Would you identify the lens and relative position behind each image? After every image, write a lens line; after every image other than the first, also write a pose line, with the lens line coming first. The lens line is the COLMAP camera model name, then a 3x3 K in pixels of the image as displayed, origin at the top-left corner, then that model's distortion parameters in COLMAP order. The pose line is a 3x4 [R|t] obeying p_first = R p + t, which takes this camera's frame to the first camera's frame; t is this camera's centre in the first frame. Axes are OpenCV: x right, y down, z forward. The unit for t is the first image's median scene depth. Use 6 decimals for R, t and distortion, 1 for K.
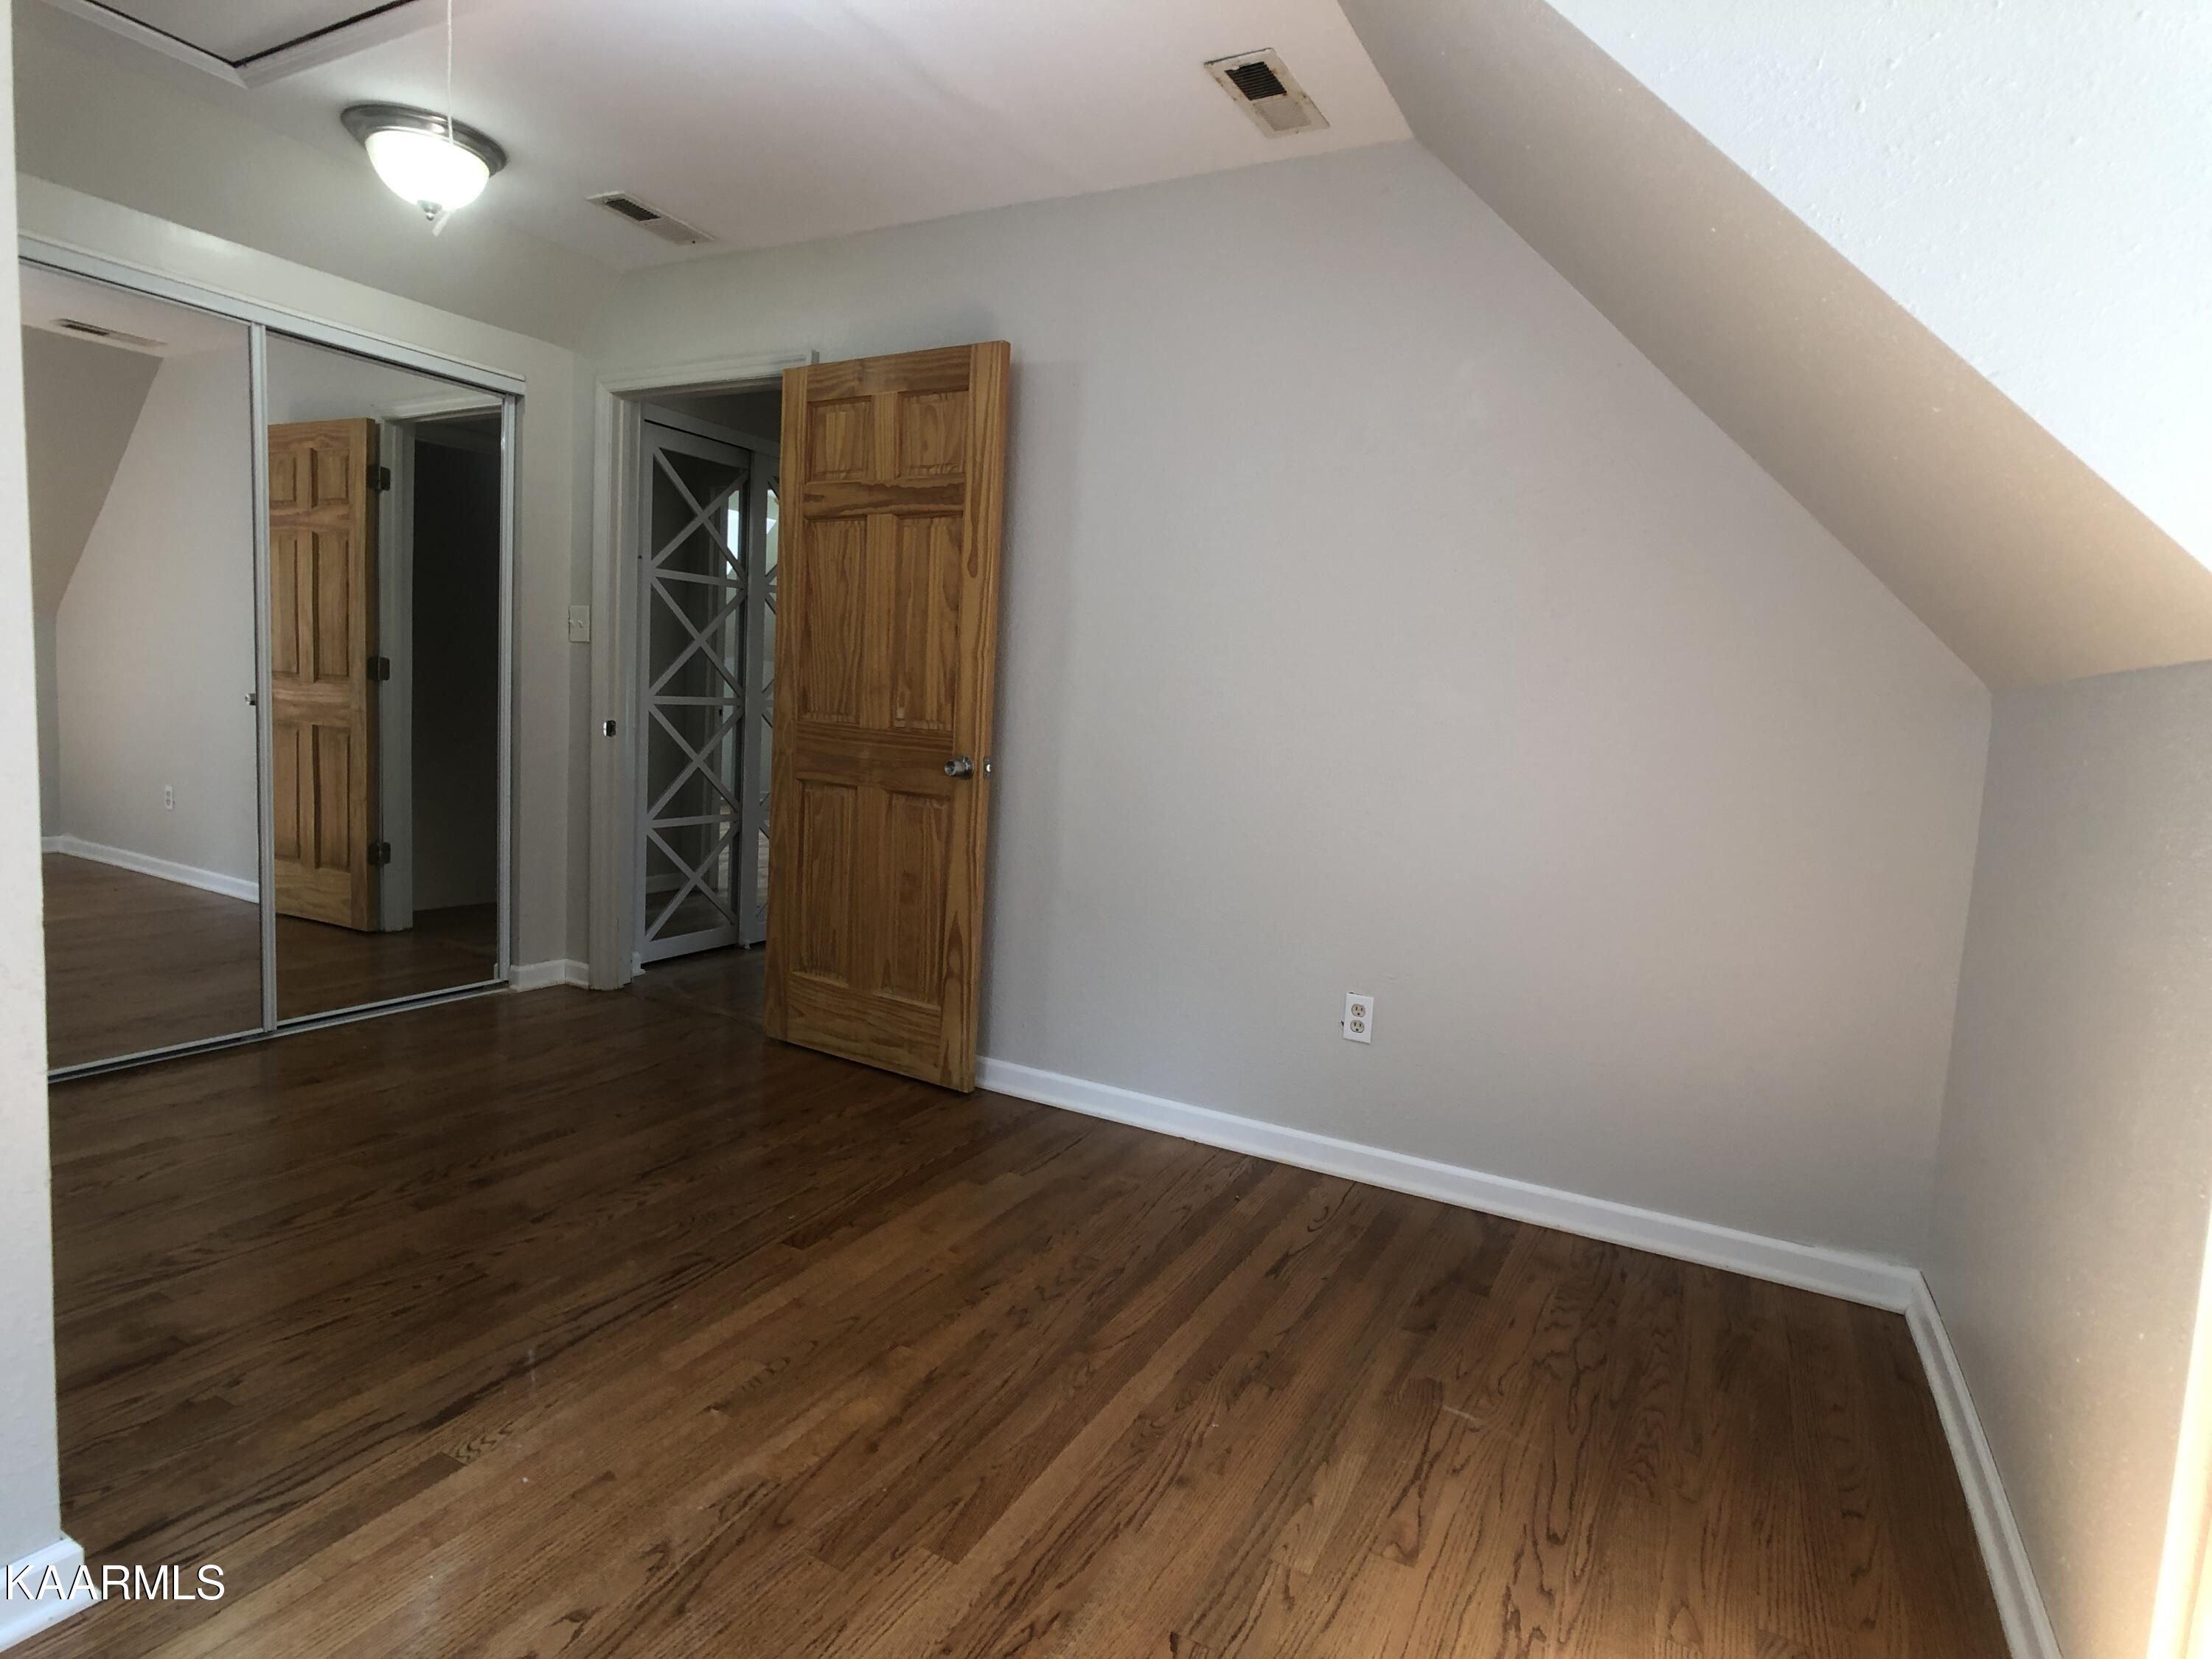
lens RADIAL K [[1174.6, 0, 1114.0], [0, 1174.6, 803.4], [0, 0, 1]] dist [-0.003595, 0.001125]
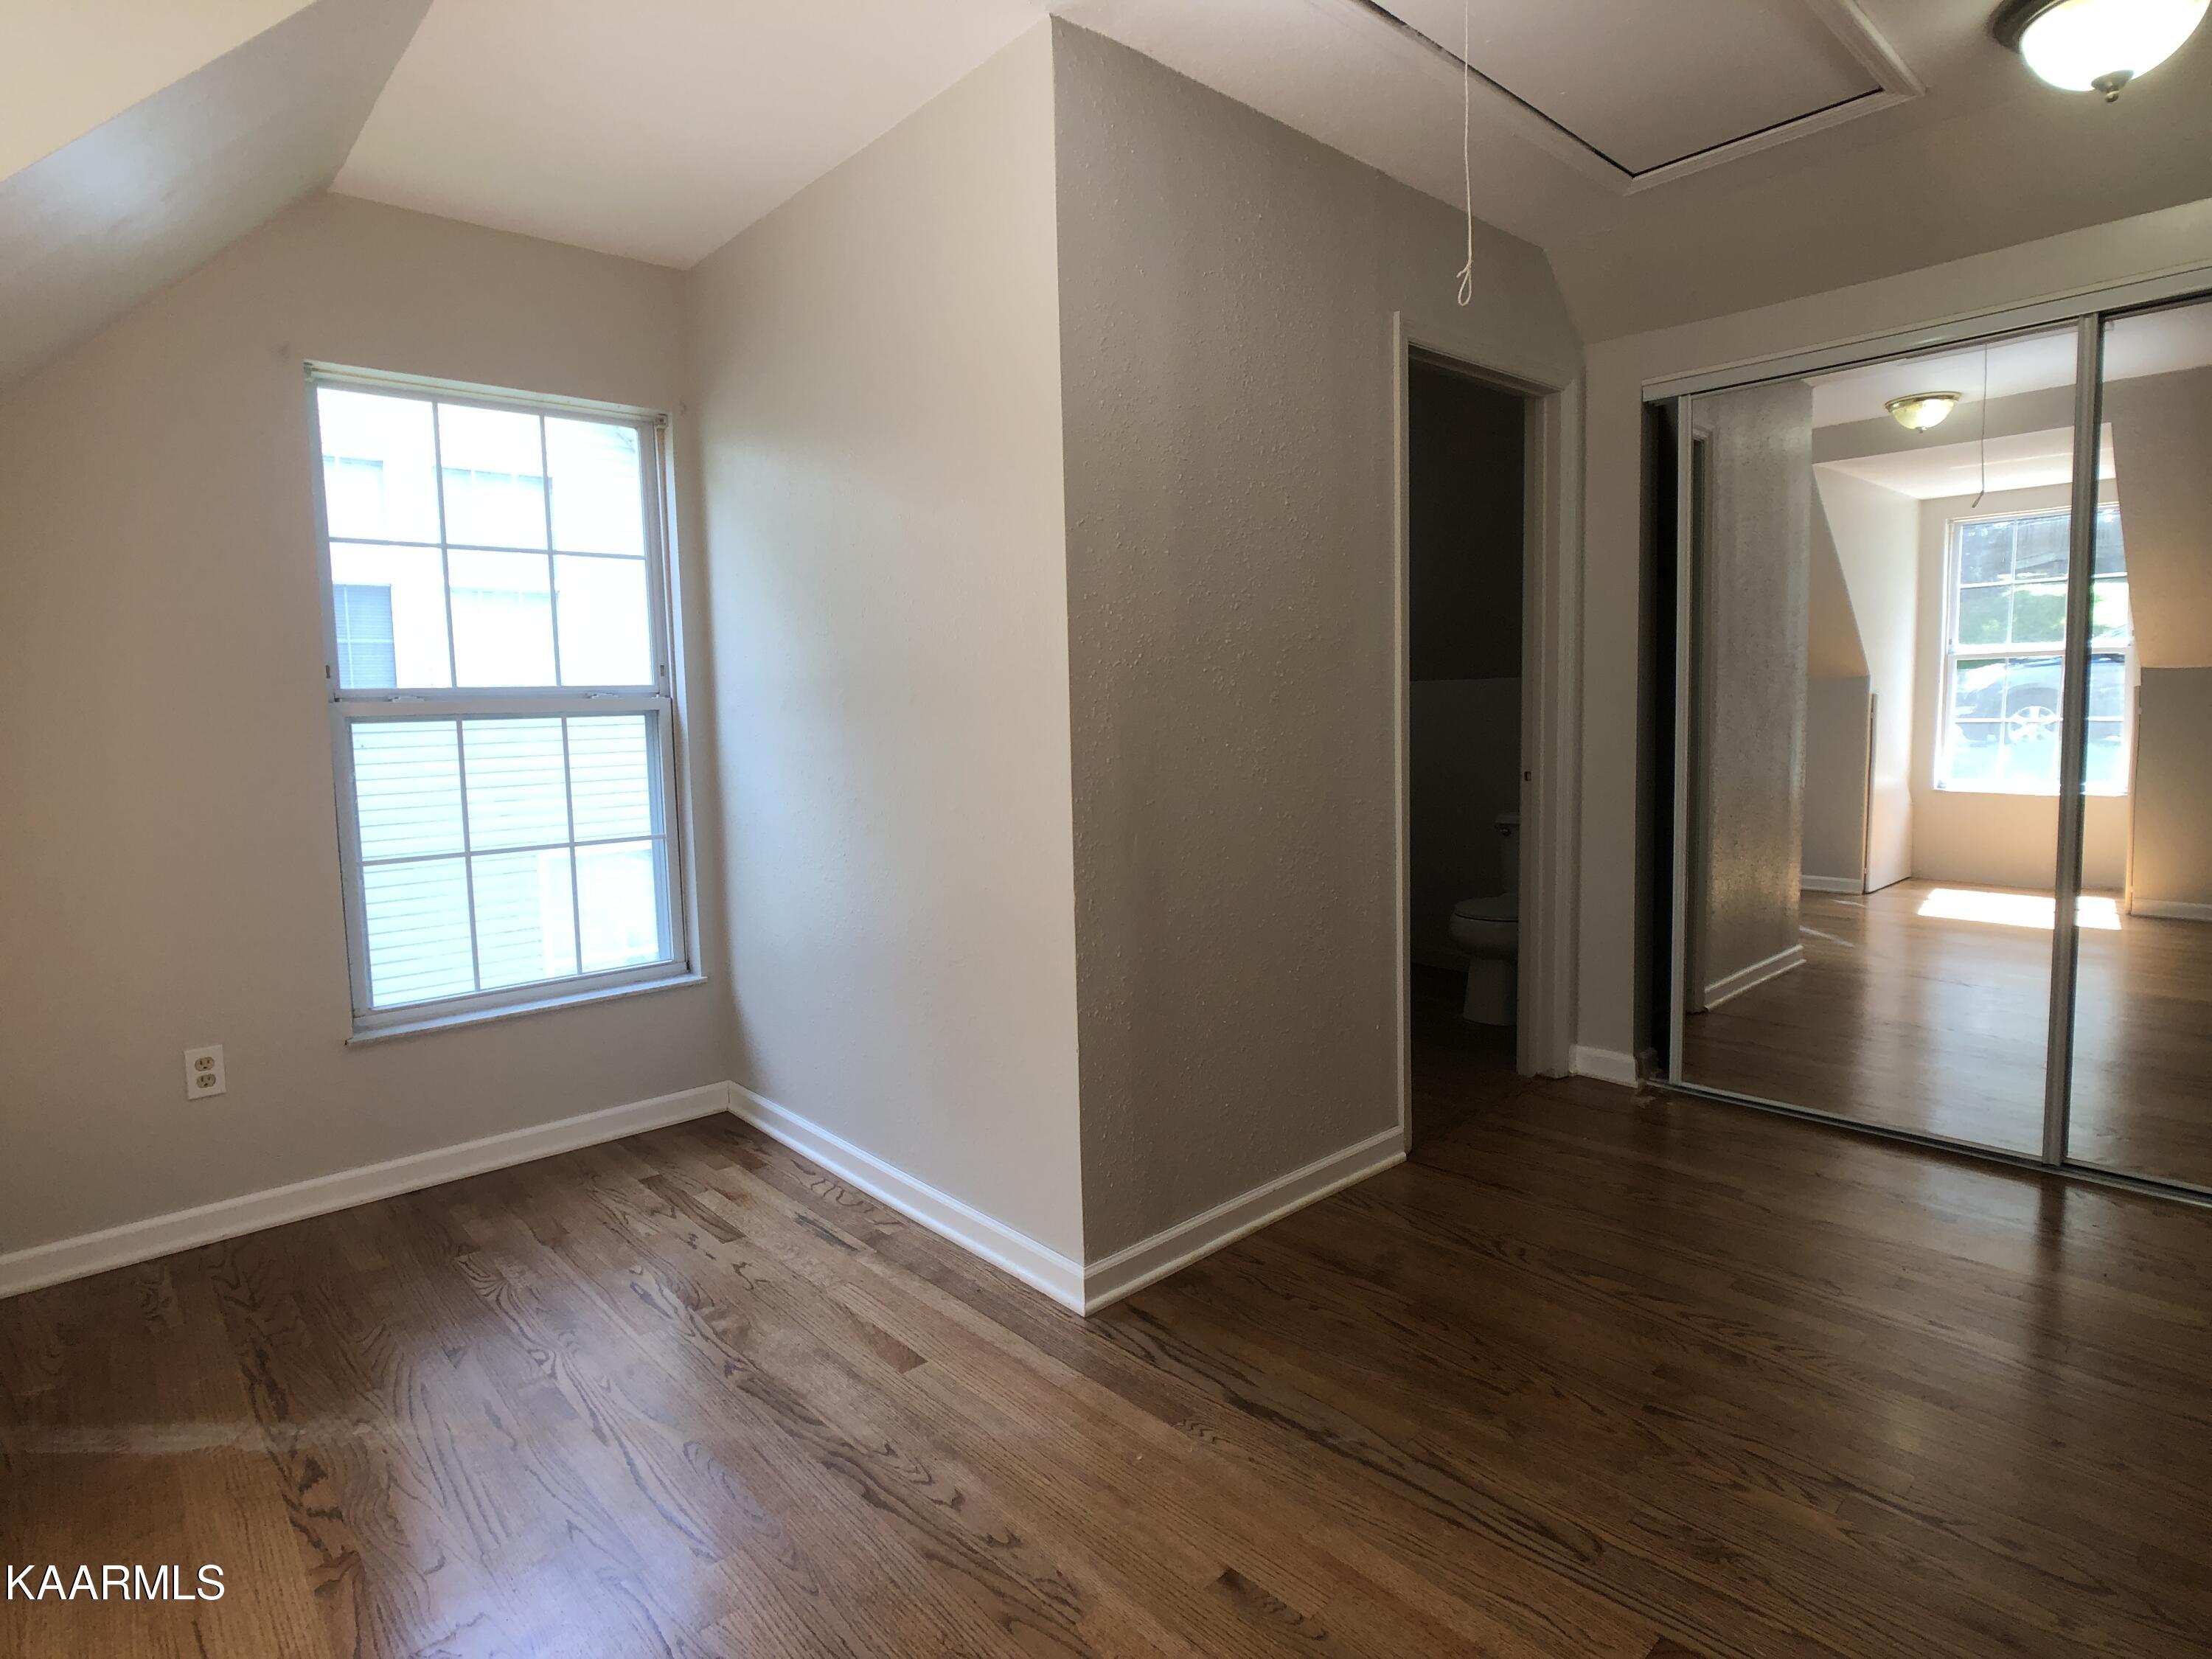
lens RADIAL K [[1174.6, 0, 1114.0], [0, 1174.6, 803.4], [0, 0, 1]] dist [-0.003595, 0.001125]
pose [[-0.331240, 0.031476, -0.943021, 0.555412], [-0.074386, 0.995462, 0.059355, -0.121032], [0.940610, 0.089809, -0.327396, 1.274868]]
